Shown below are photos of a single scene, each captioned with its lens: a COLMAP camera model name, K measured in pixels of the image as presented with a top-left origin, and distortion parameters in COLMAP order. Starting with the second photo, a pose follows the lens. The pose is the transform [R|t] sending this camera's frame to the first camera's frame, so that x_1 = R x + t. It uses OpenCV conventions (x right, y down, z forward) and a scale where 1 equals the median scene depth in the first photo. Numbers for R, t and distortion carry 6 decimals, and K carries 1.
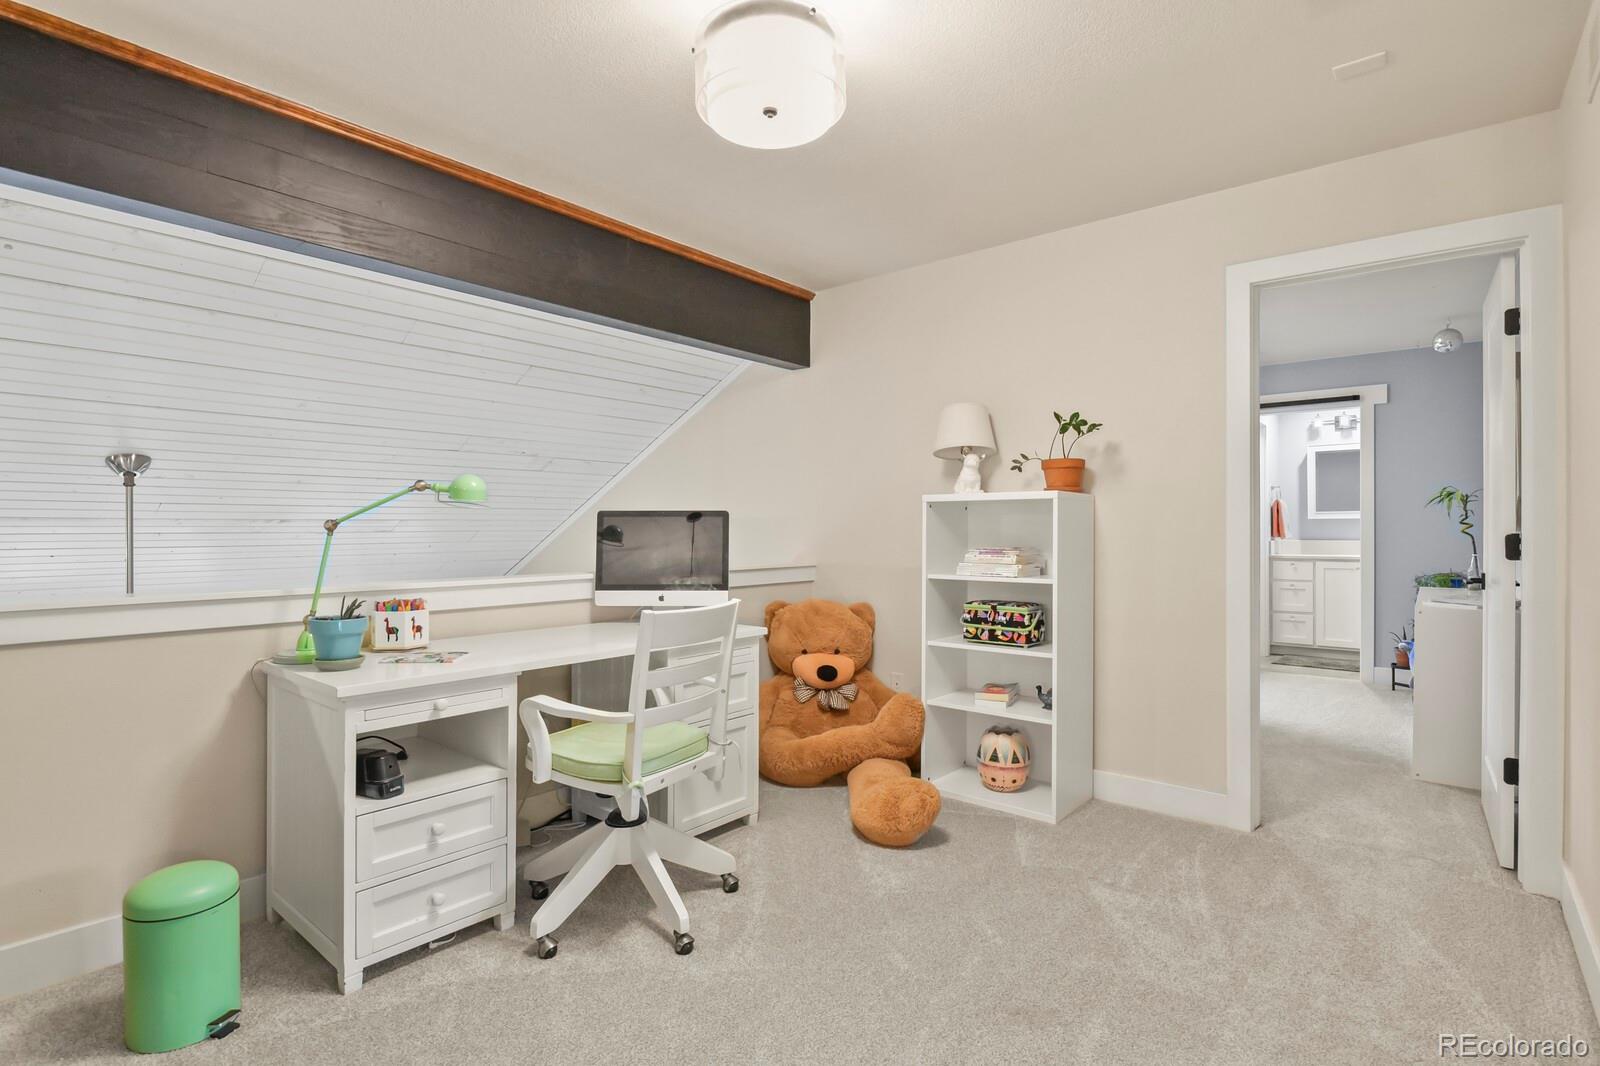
lens RADIAL K [[775.9, 0, 803.2], [0, 775.9, 528.7], [0, 0, 1]] dist [-0.002938, -0.006040]
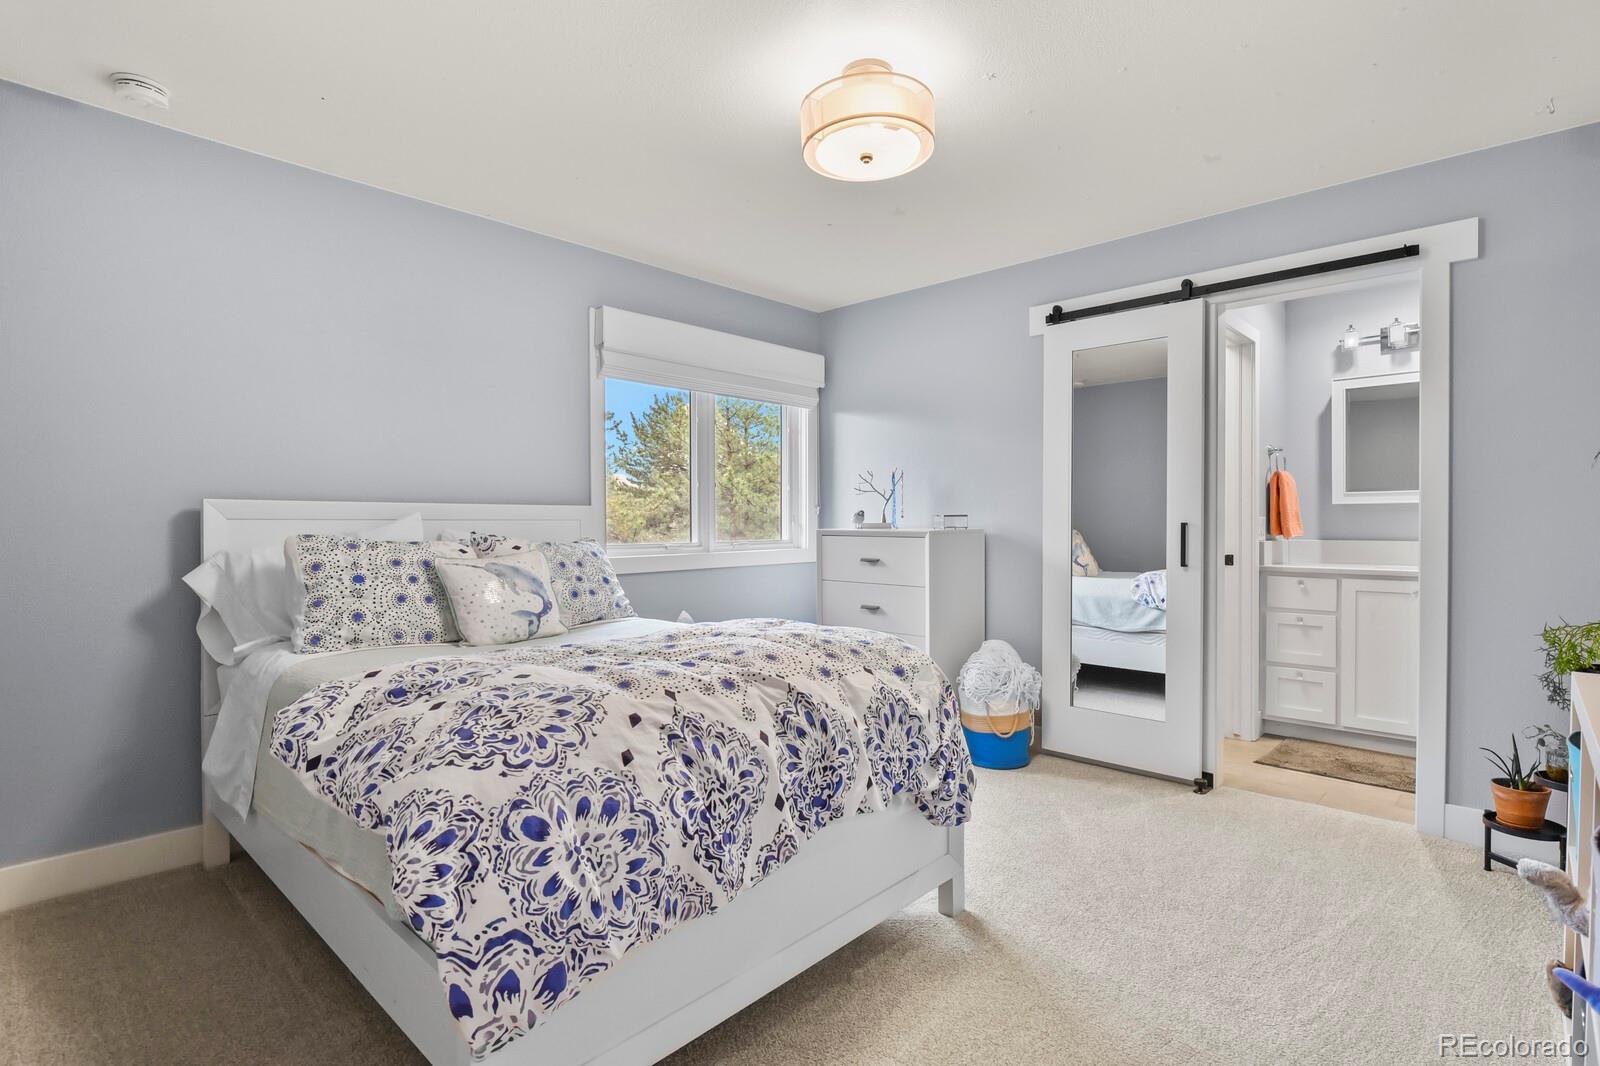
lens RADIAL K [[775.9, 0, 802.7], [0, 775.9, 523.2], [0, 0, 1]] dist [-0.002938, -0.006040]
pose [[0.998051, 0.003090, -0.062329, 0.293619], [-0.002662, 0.999972, 0.006949, -0.001281], [0.062349, -0.006770, 0.998031, 0.396368]]
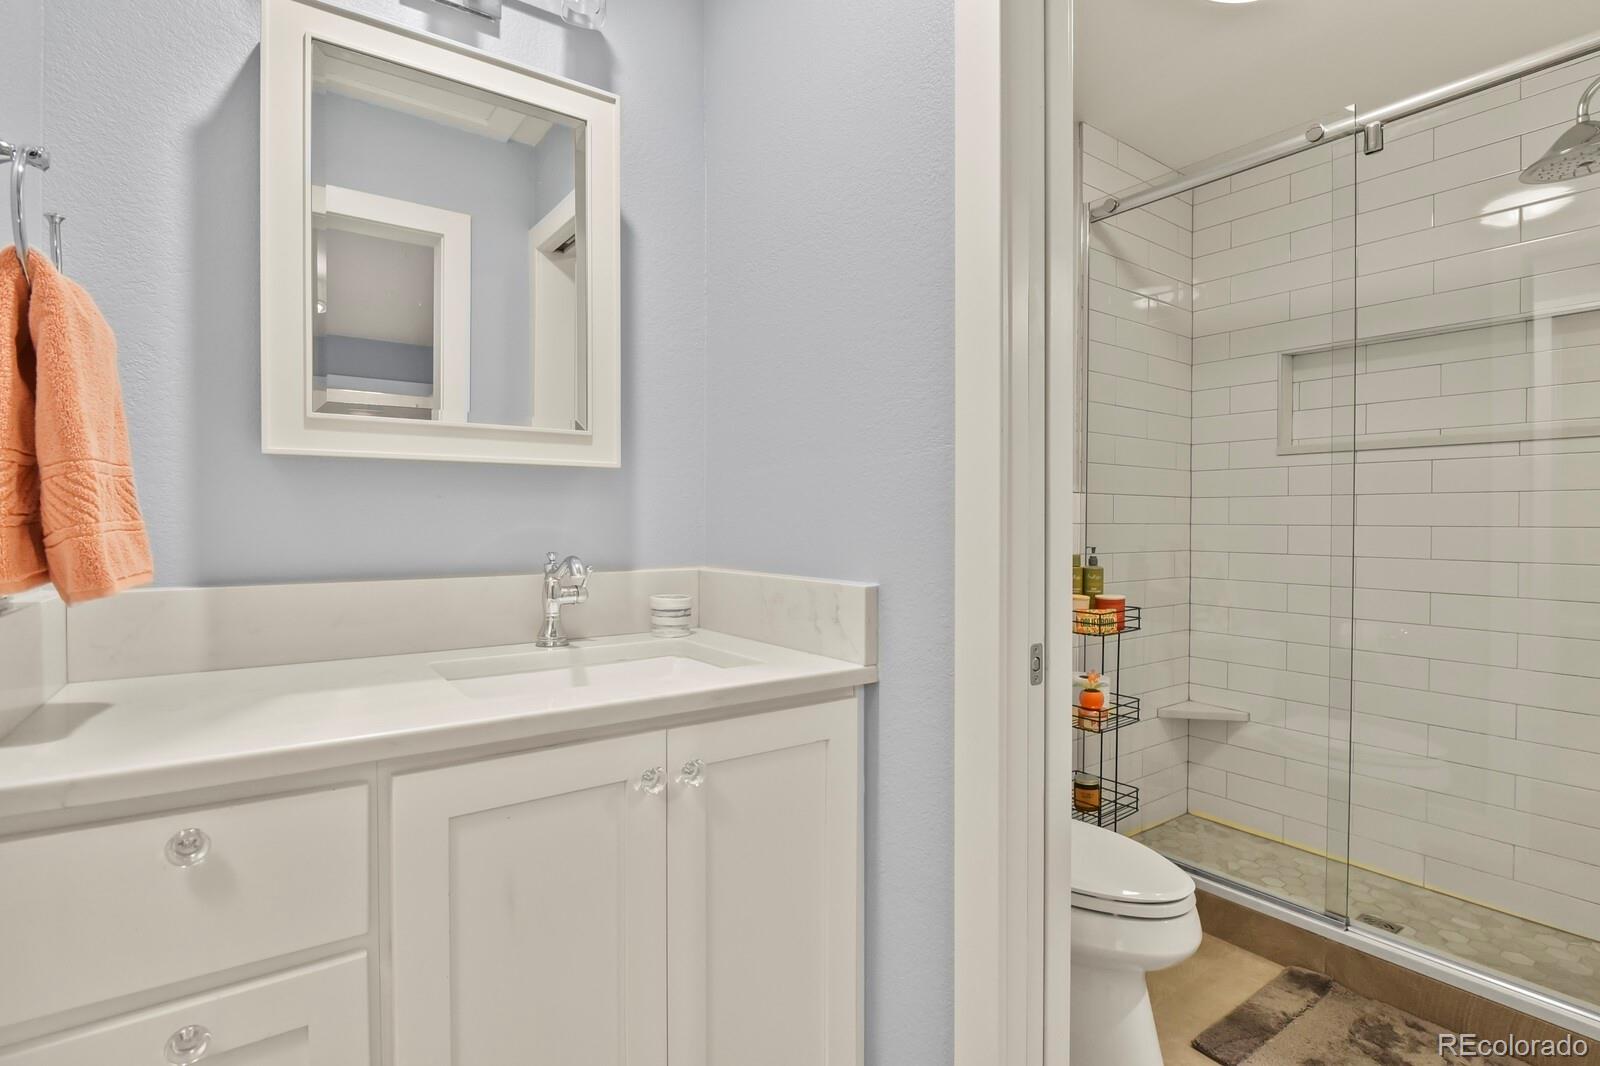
lens RADIAL K [[775.9, 0, 805.8], [0, 775.9, 526.8], [0, 0, 1]] dist [-0.002938, -0.006040]
pose [[0.248676, 0.003089, 0.968582, 0.542325], [-0.000756, 0.999995, -0.002995, 0.002635], [-0.968586, 0.000012, 0.248677, 0.877879]]
